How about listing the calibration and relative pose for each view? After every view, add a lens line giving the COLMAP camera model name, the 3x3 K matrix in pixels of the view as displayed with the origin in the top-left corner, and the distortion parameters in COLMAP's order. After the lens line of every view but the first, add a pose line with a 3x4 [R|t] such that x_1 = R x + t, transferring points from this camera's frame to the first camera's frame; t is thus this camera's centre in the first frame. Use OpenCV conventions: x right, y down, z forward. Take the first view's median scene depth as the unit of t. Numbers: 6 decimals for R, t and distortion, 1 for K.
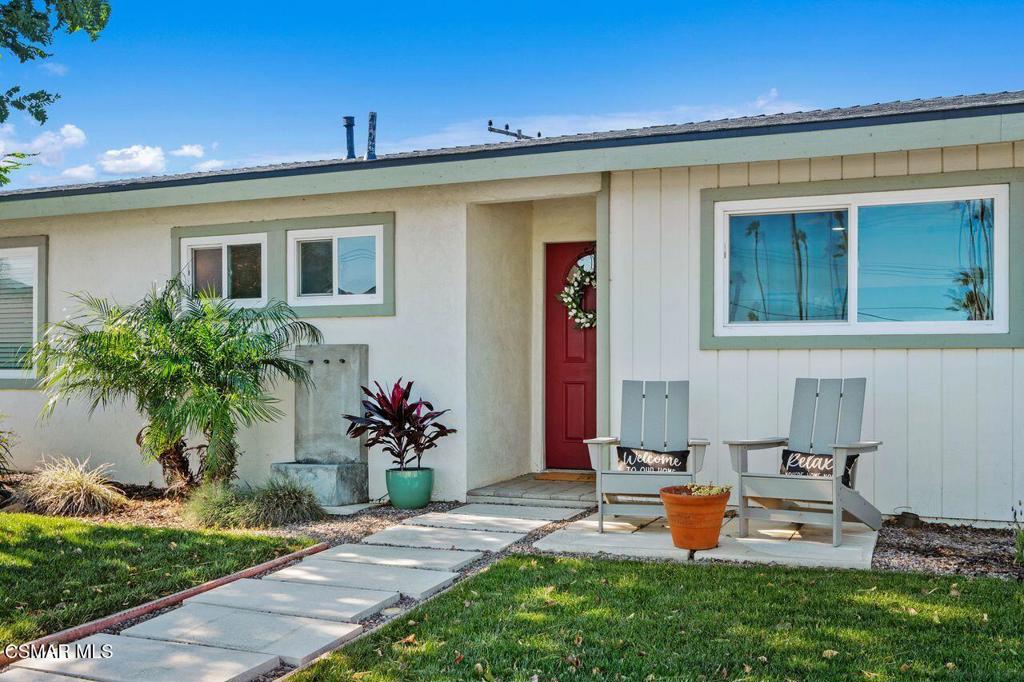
lens RADIAL K [[999.1, 0, 543.2], [0, 999.1, 368.7], [0, 0, 1]] dist [0.000098, 0.000000]
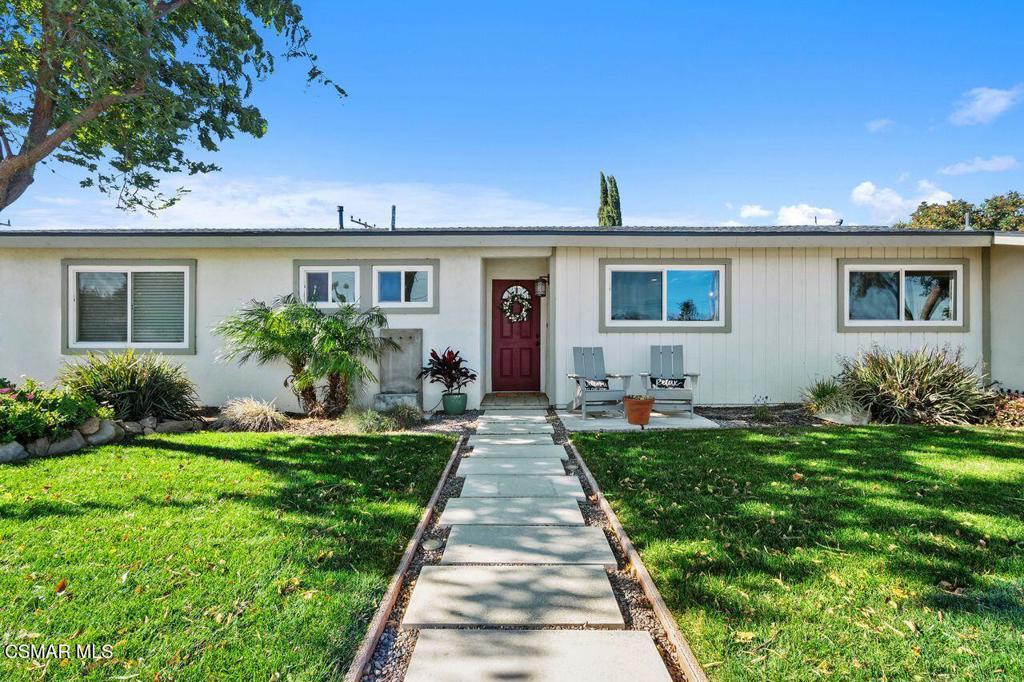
lens RADIAL K [[465.4, 0, 520.5], [0, 465.4, 342.4], [0, 0, 1]] dist [-0.007868, 0.001312]
pose [[0.922858, -0.001362, 0.385139, -0.360353], [0.002044, 0.999997, -0.001359, 0.002794], [-0.385136, 0.002042, 0.922858, 0.131355]]
